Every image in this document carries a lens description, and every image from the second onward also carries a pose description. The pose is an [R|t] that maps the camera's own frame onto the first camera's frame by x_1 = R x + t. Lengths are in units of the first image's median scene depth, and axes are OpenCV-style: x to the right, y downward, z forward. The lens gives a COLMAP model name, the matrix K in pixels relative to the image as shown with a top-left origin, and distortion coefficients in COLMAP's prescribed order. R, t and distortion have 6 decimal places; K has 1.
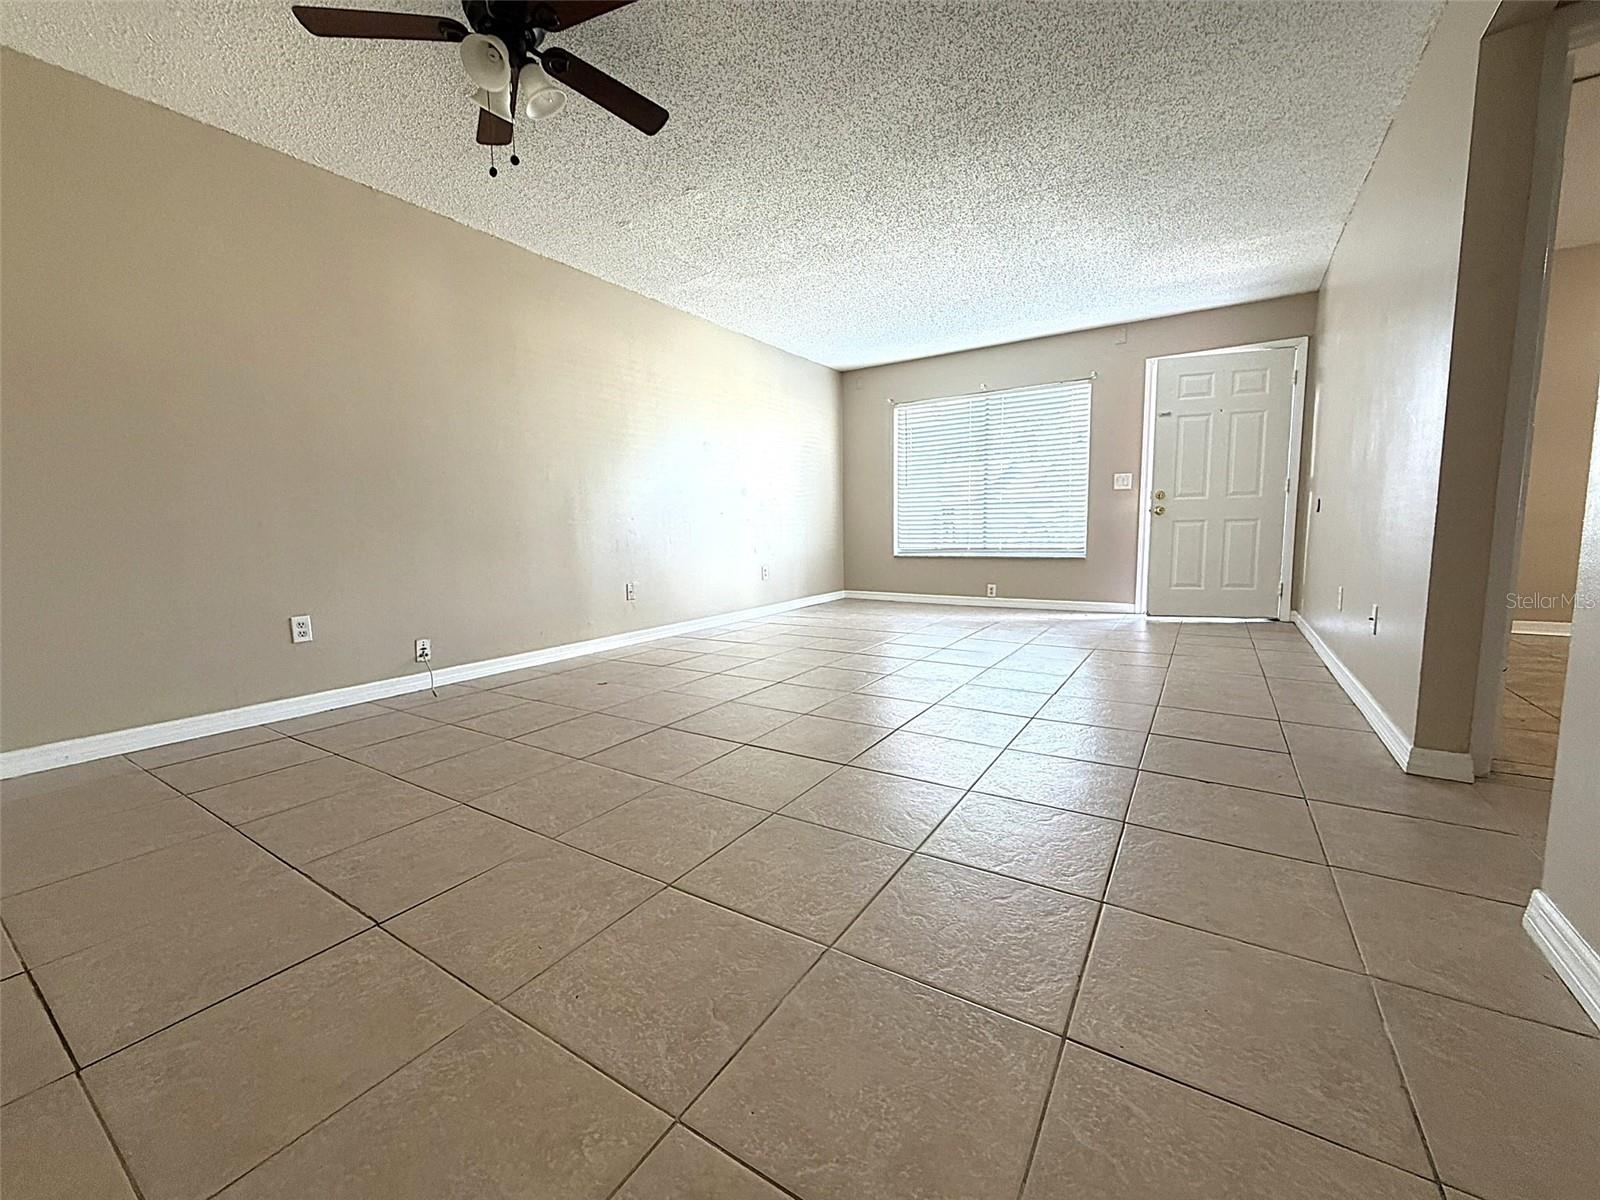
lens RADIAL K [[637.6, 0, 800.1], [0, 637.6, 596.0], [0, 0, 1]] dist [0.000279, 0.000009]
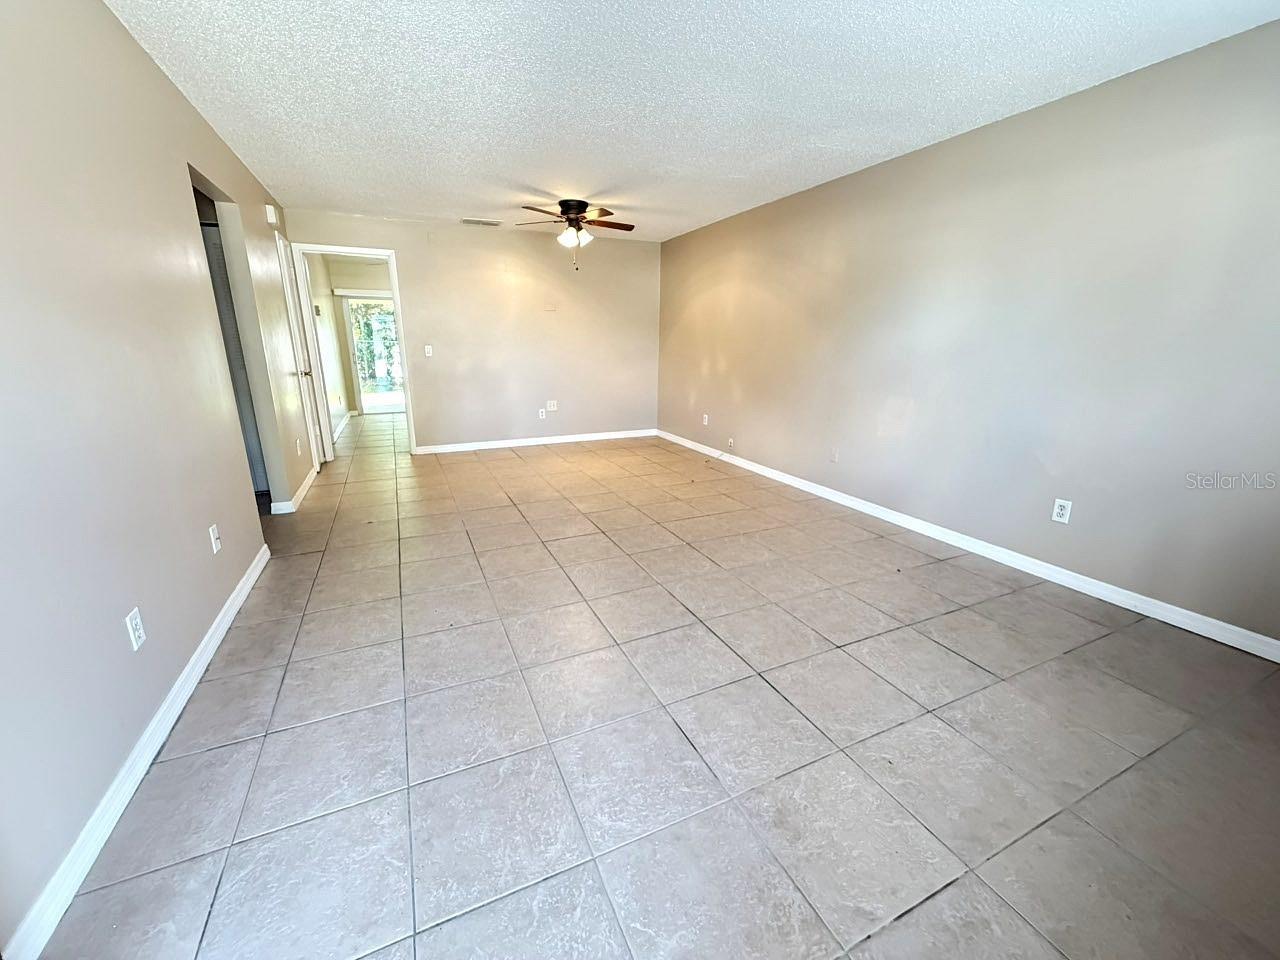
lens RADIAL K [[510.1, 0, 640.3], [0, 510.1, 482.1], [0, 0, 1]] dist [0.000279, 0.000009]
pose [[-0.535237, 0.230329, -0.812693, 0.416579], [-0.095388, 0.939471, 0.329082, -0.242166], [0.839299, 0.253659, -0.480869, 0.785746]]
